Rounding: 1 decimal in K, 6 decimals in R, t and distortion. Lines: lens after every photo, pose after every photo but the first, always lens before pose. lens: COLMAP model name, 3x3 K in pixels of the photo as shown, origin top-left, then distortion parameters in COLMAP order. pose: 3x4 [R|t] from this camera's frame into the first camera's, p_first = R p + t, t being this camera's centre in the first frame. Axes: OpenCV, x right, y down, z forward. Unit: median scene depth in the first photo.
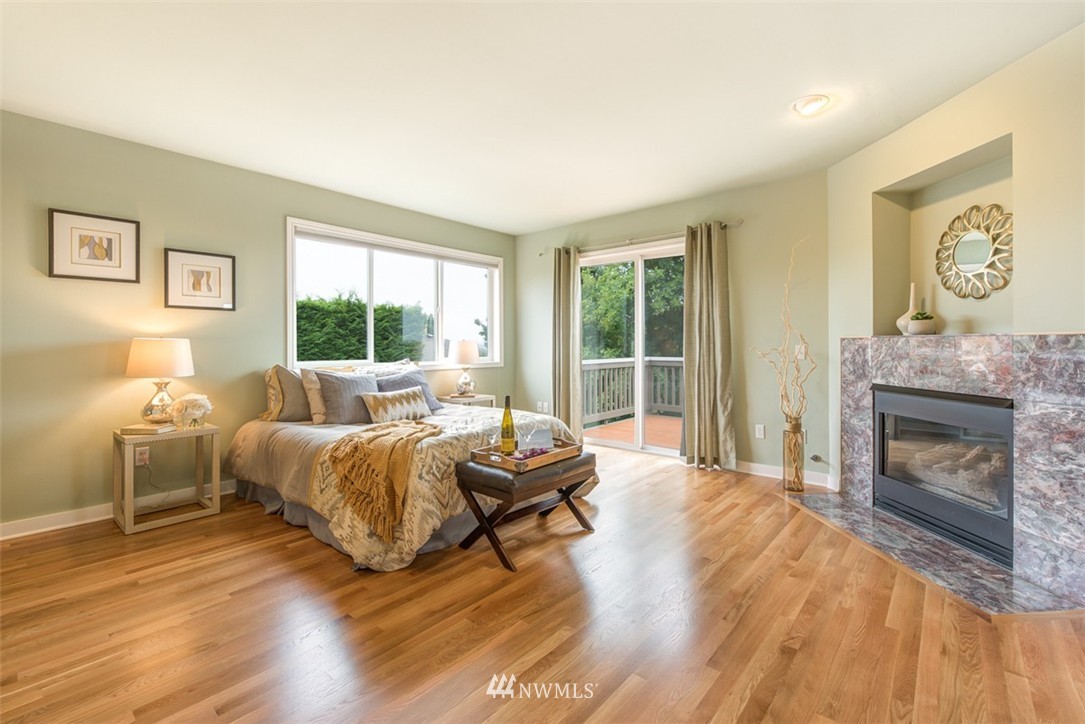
lens RADIAL K [[460.5, 0, 543.4], [0, 460.5, 344.8], [0, 0, 1]] dist [-0.000004, -0.000009]
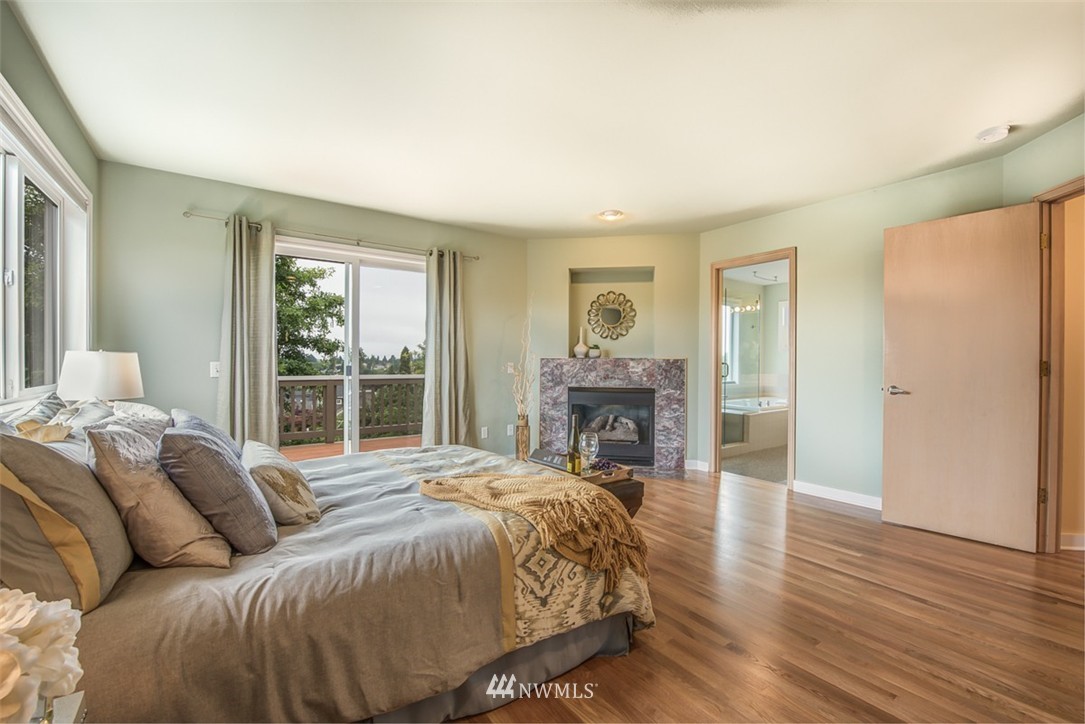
lens RADIAL K [[468.2, 0, 542.5], [0, 468.2, 362.0], [0, 0, 1]] dist [0.000100, 0.000003]
pose [[0.230033, 0.002059, 0.973181, -1.017161], [-0.006721, 0.999977, -0.000527, -0.001506], [-0.973160, -0.006420, 0.230042, 0.803840]]
